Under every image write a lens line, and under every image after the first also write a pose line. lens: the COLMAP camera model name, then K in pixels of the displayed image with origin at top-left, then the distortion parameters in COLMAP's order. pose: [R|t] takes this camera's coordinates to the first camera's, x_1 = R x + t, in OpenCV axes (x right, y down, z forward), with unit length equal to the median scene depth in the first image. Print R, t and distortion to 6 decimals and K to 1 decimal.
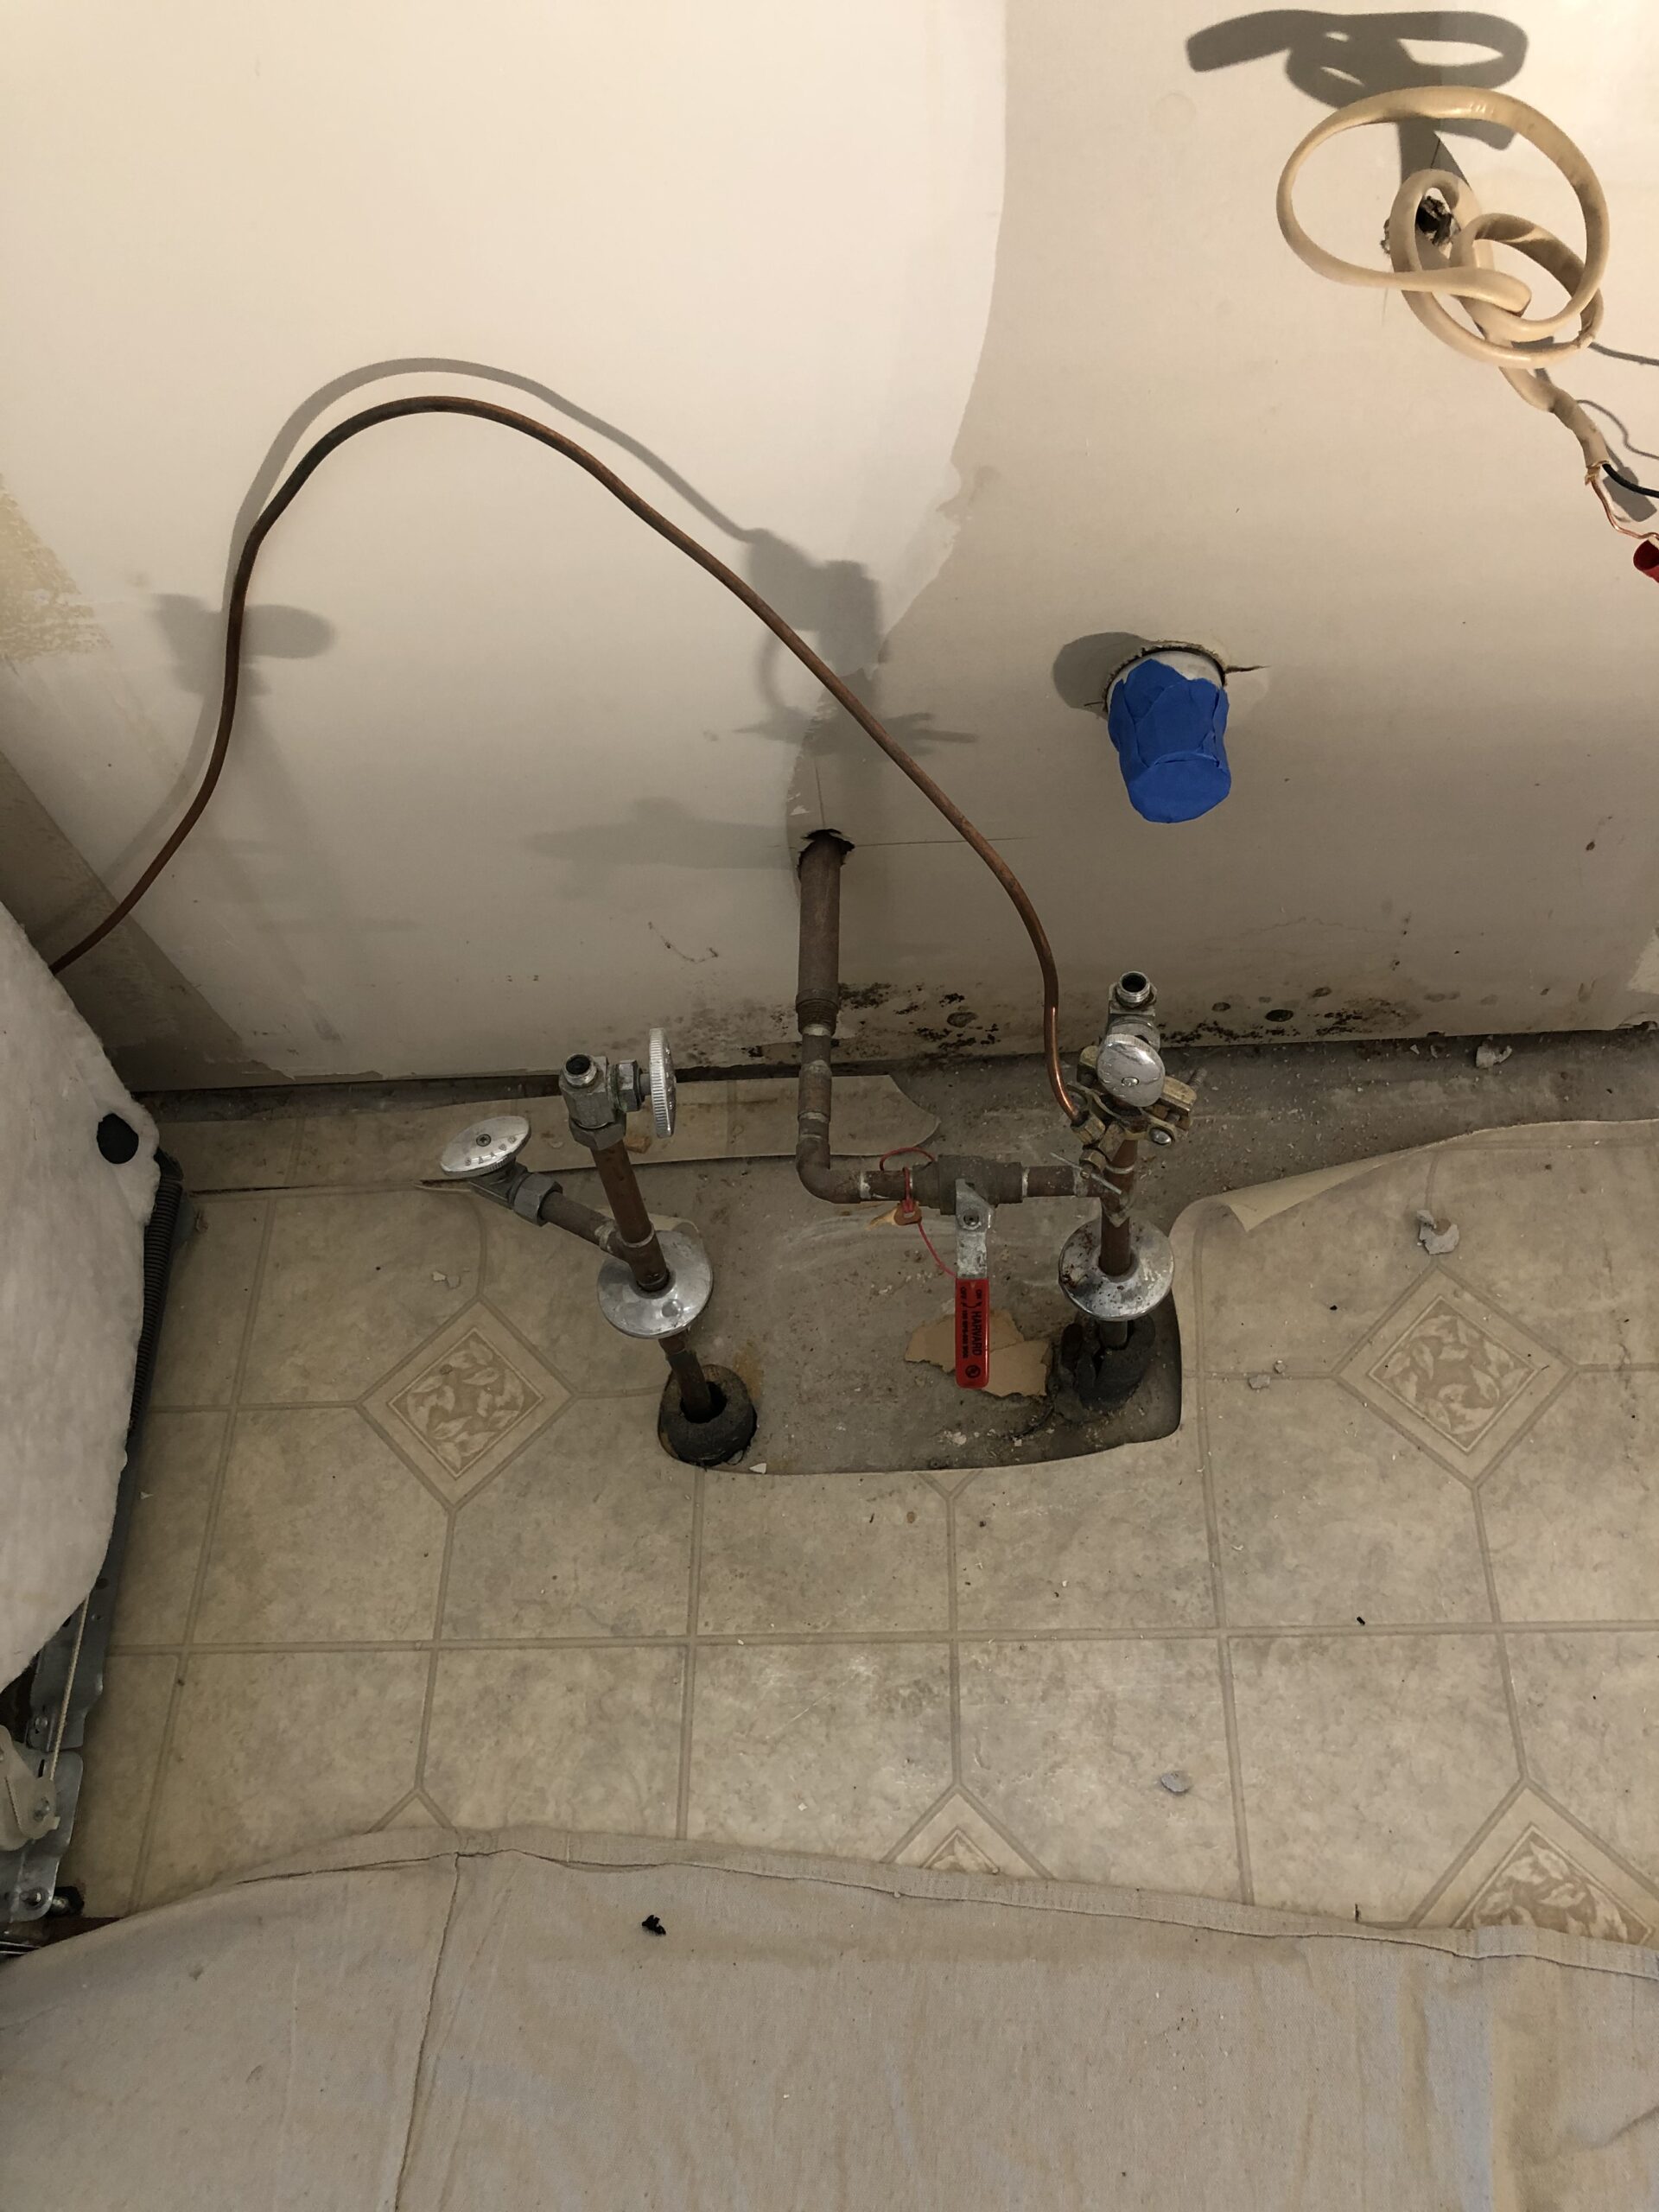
lens RADIAL K [[1735.2, 0, 824.2], [0, 1735.2, 1057.7], [0, 0, 1]] dist [0.170710, -0.446317]
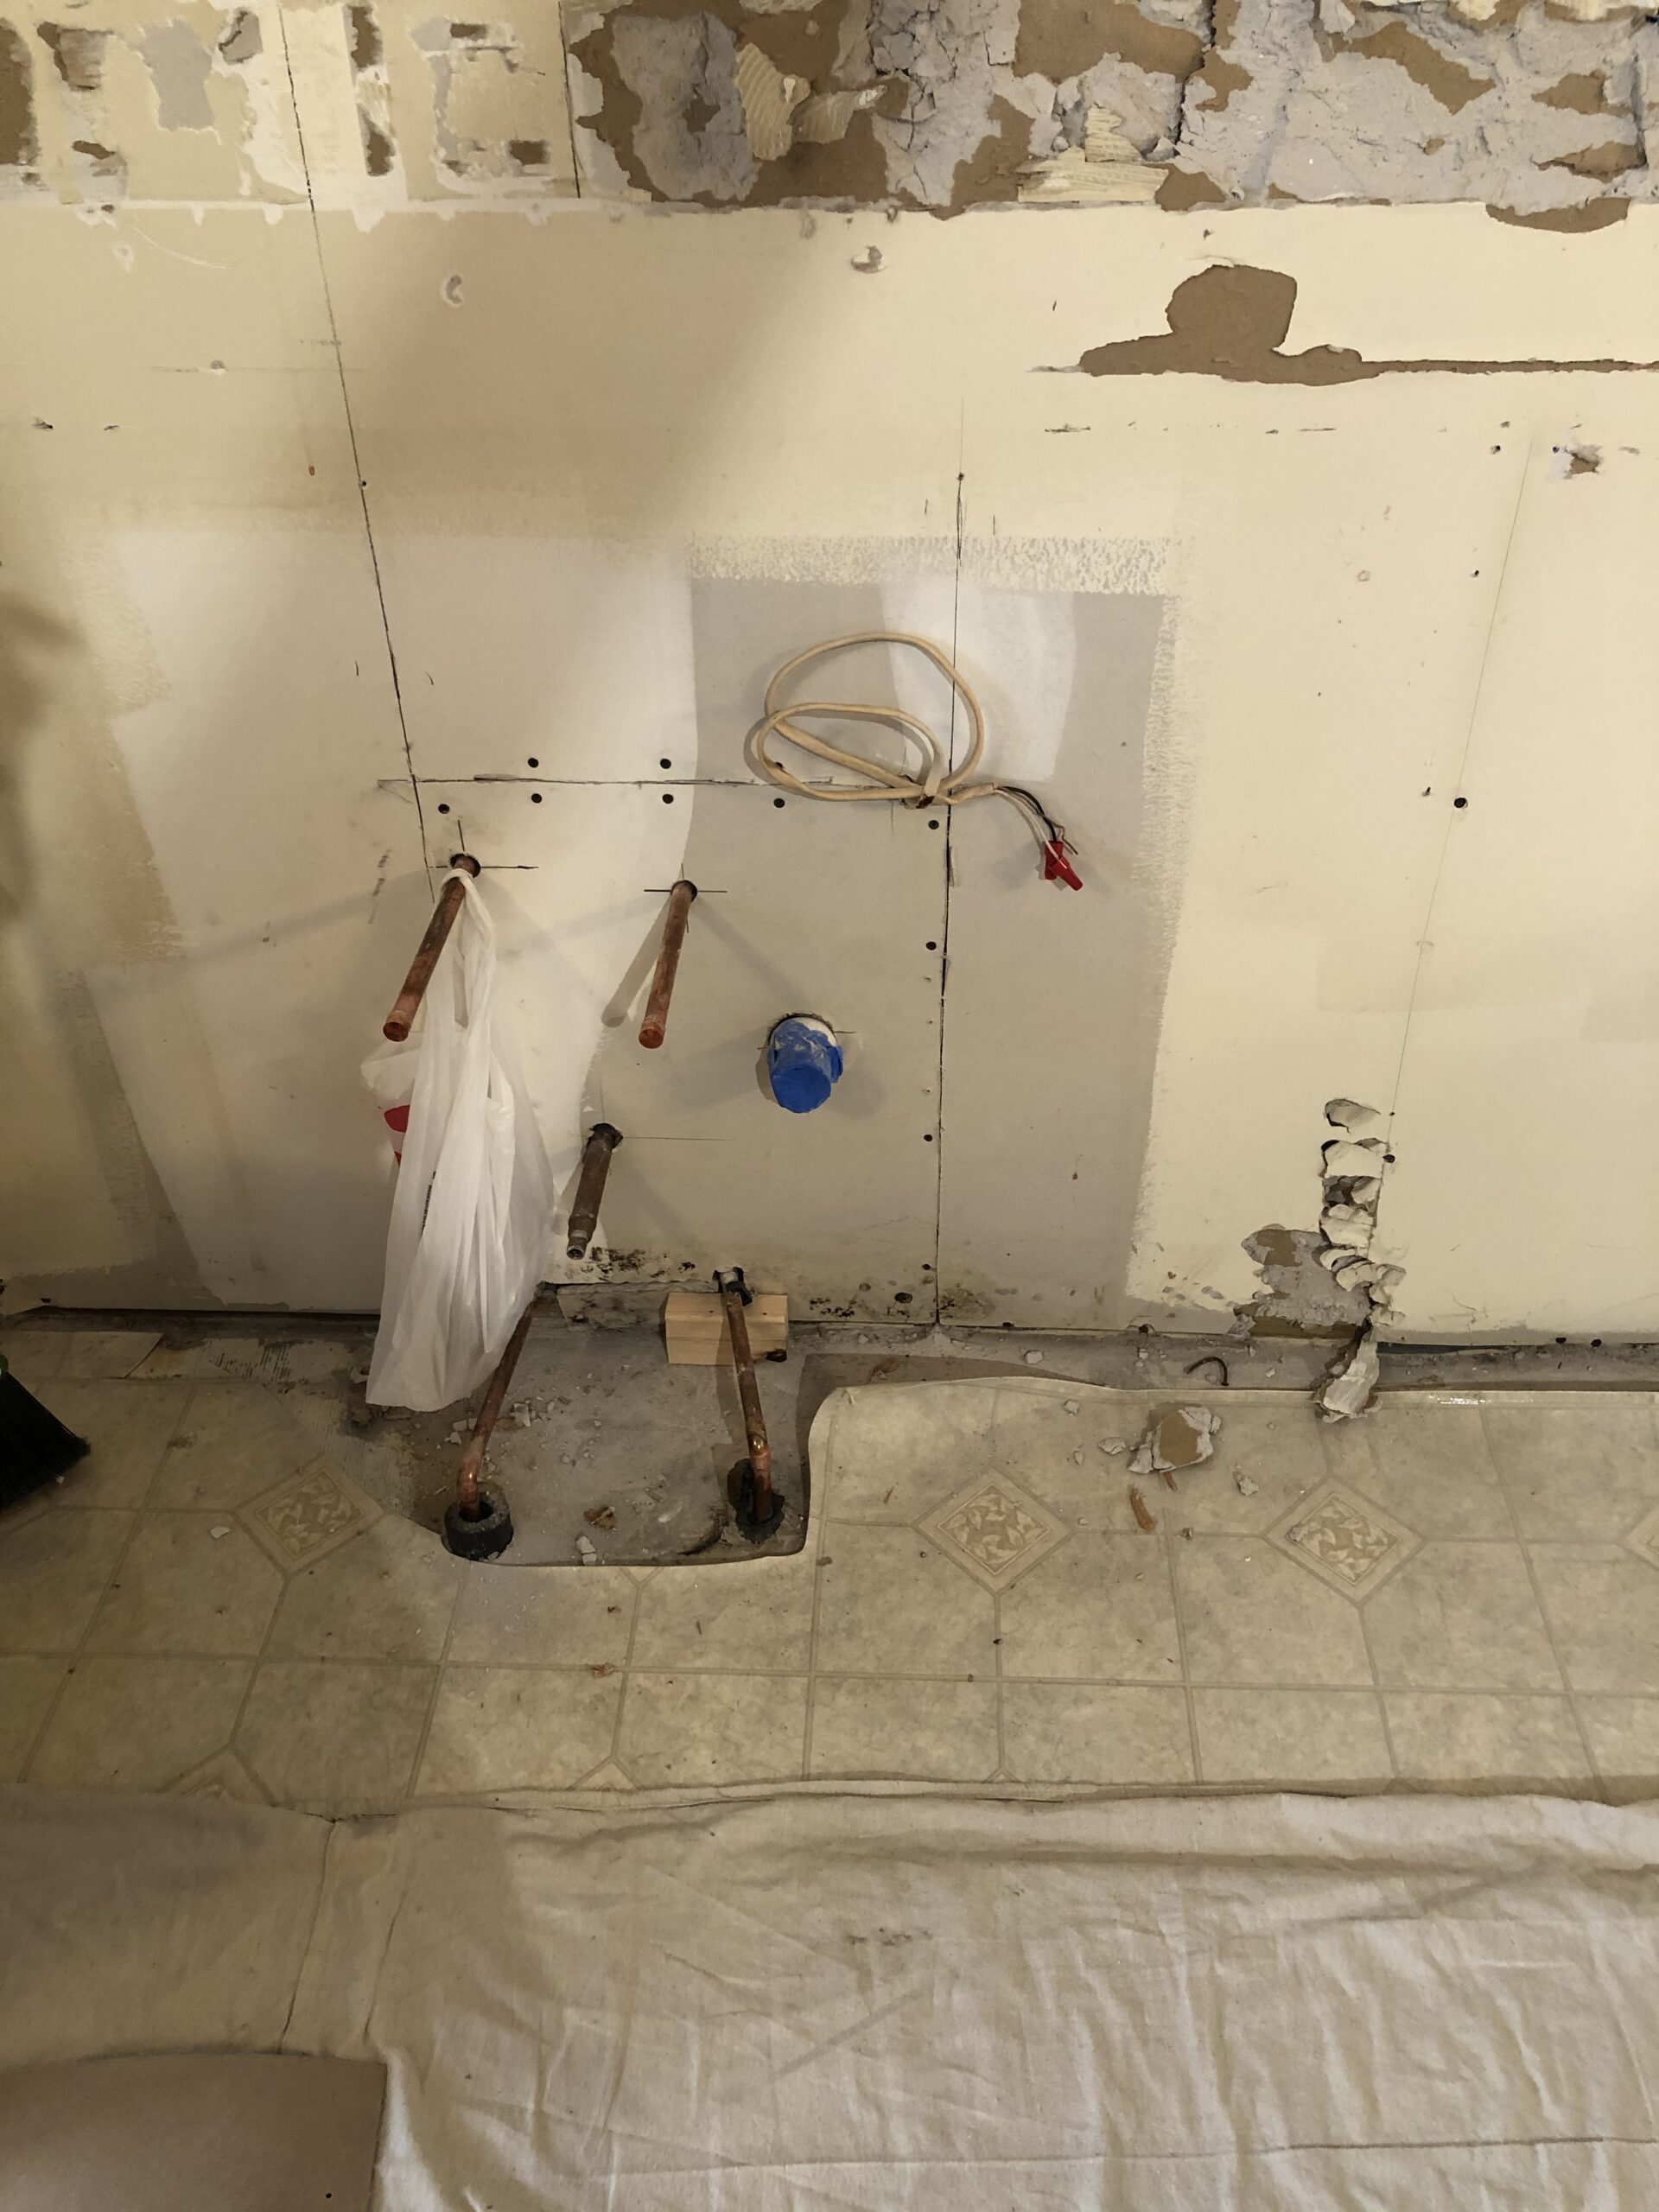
lens RADIAL K [[1793.0, 0, 829.5], [0, 1793.0, 1106.0], [0, 0, 1]] dist [0.038311, -0.083394]
pose [[0.995823, 0.088912, 0.020751, 0.164782], [-0.075589, 0.930344, -0.358813, 0.411803], [-0.051208, 0.355745, 0.933179, -0.526244]]
